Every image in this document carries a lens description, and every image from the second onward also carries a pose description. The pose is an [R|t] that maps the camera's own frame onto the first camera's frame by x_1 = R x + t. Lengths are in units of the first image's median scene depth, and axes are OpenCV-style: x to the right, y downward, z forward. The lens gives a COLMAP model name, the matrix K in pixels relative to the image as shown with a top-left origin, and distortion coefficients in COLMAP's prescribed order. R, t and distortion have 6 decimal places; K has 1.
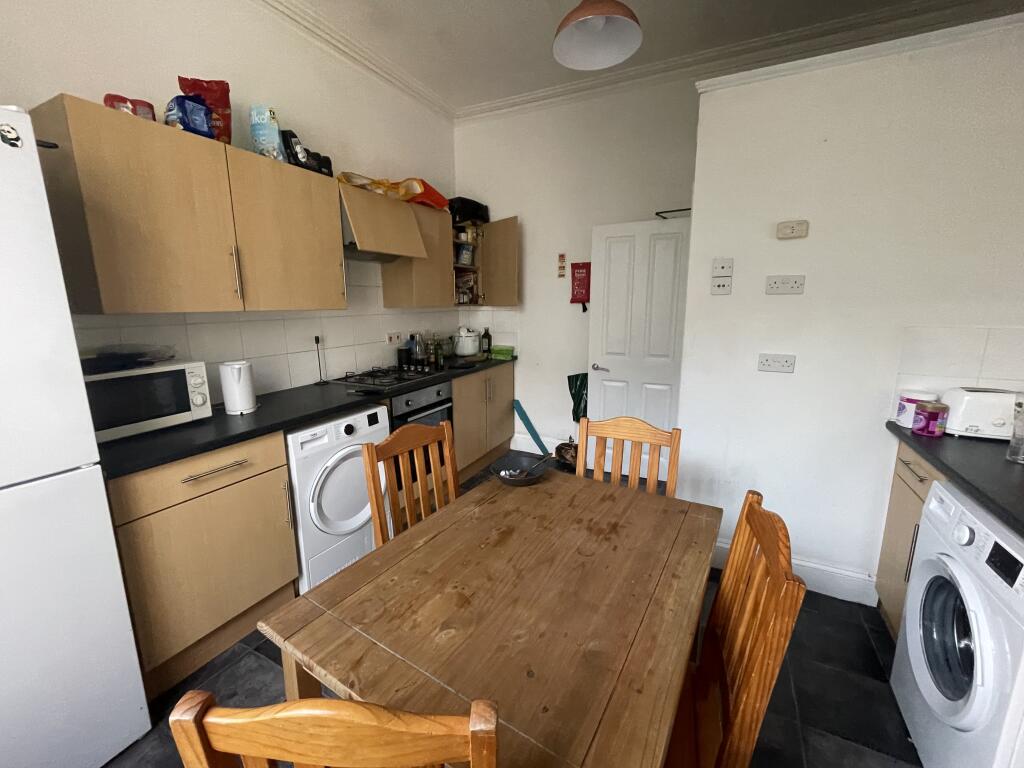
lens RADIAL K [[414.6, 0, 513.7], [0, 414.6, 385.4], [0, 0, 1]] dist [0.002524, 0.000653]
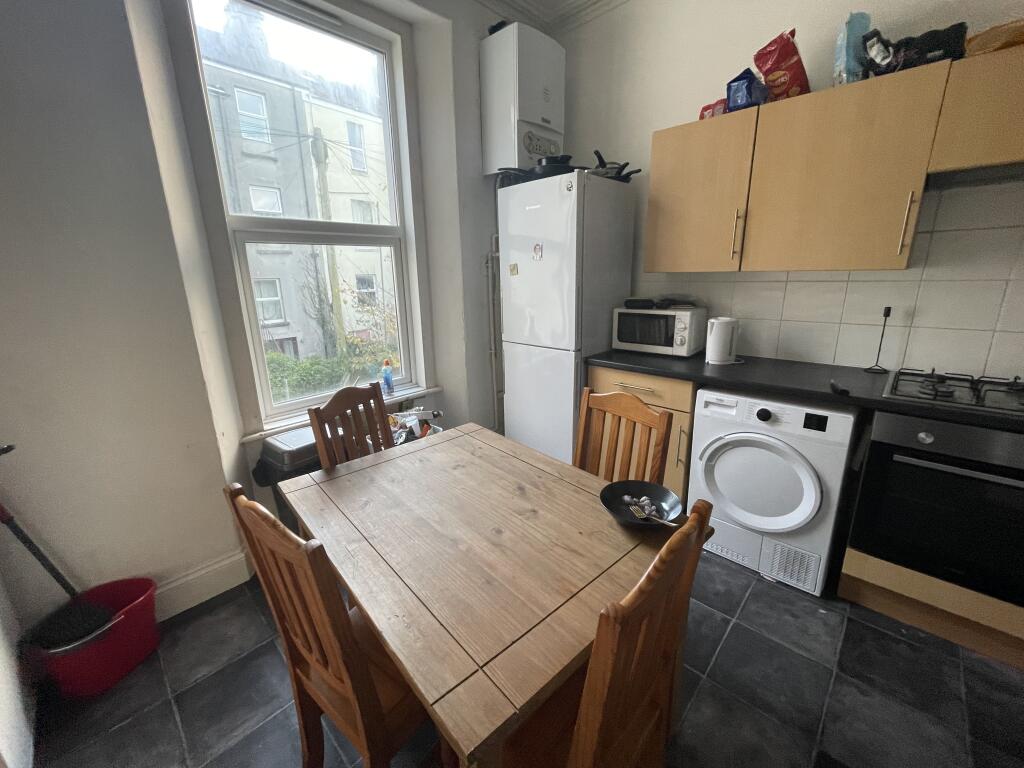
lens RADIAL K [[414.6, 0, 513.9], [0, 414.6, 379.6], [0, 0, 1]] dist [0.002524, 0.000653]
pose [[-0.289399, 0.255300, -0.922535, 0.551687], [-0.168220, 0.935212, 0.311579, -0.150016], [0.942311, 0.245359, -0.227703, 0.747747]]
